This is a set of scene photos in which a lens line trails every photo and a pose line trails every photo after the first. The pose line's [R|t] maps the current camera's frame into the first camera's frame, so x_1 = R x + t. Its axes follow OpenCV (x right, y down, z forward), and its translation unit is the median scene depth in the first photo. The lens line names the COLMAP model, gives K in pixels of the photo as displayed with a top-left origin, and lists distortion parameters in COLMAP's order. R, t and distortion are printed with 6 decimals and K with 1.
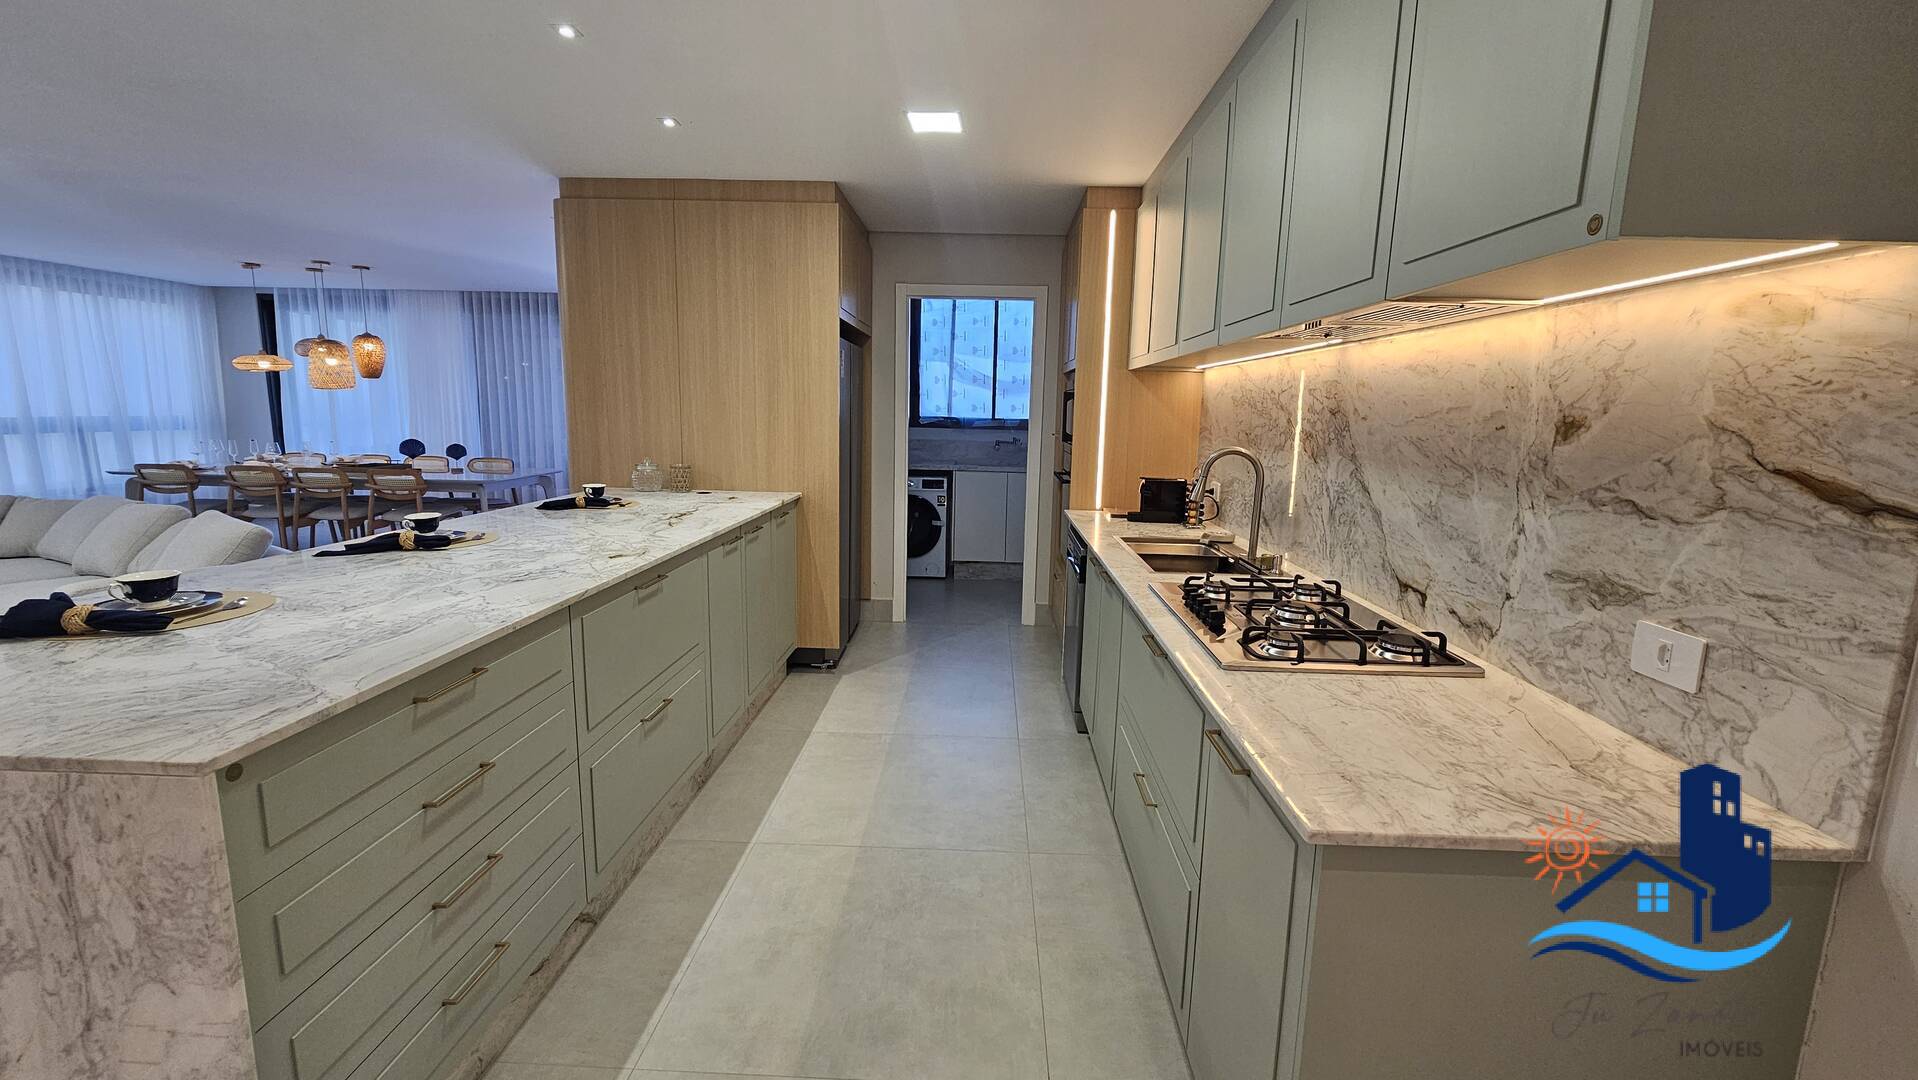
lens RADIAL K [[777.5, 0, 962.0], [0, 777.5, 533.5], [0, 0, 1]] dist [-0.002406, -0.000197]
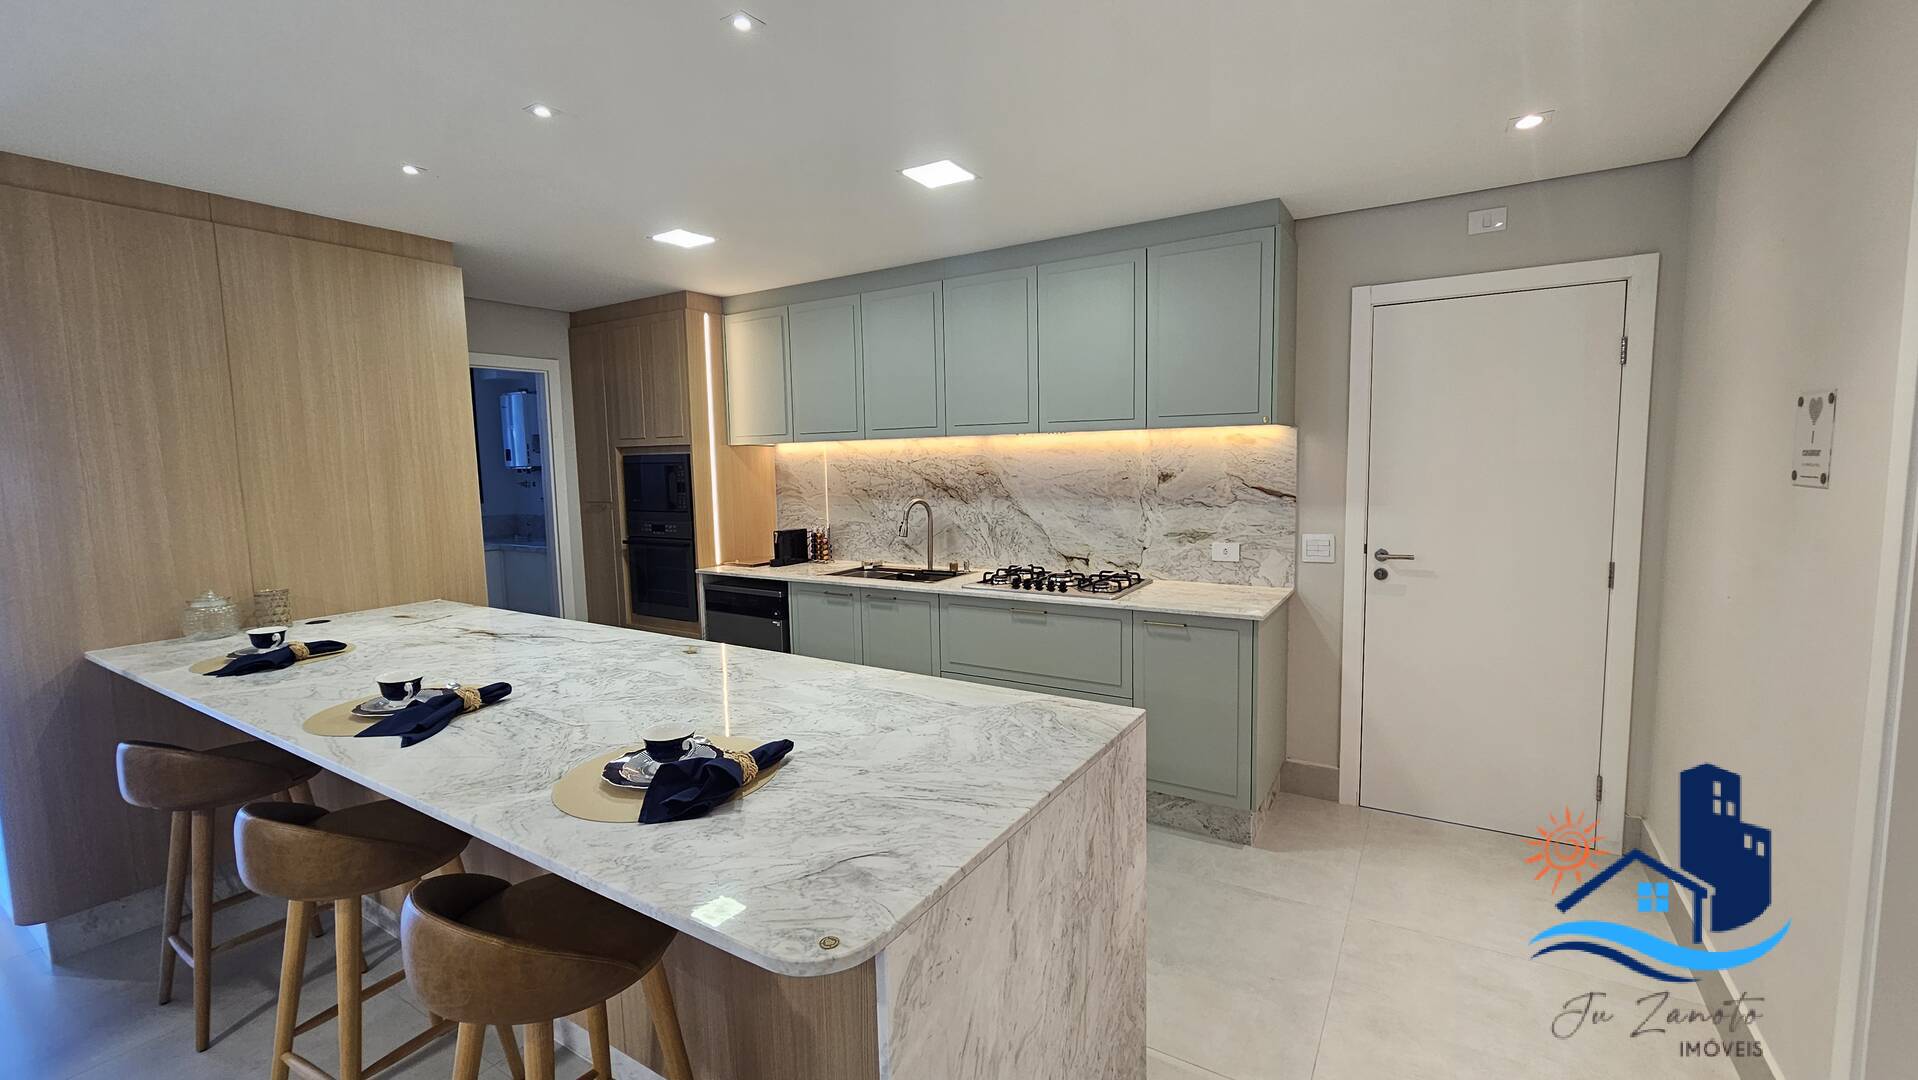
lens RADIAL K [[777.5, 0, 962.0], [0, 777.5, 533.5], [0, 0, 1]] dist [-0.002406, -0.000197]
pose [[0.507757, -0.118475, 0.853315, -1.845583], [0.171458, 0.984581, 0.034676, -0.162614], [-0.844266, 0.128701, 0.520241, 0.263018]]
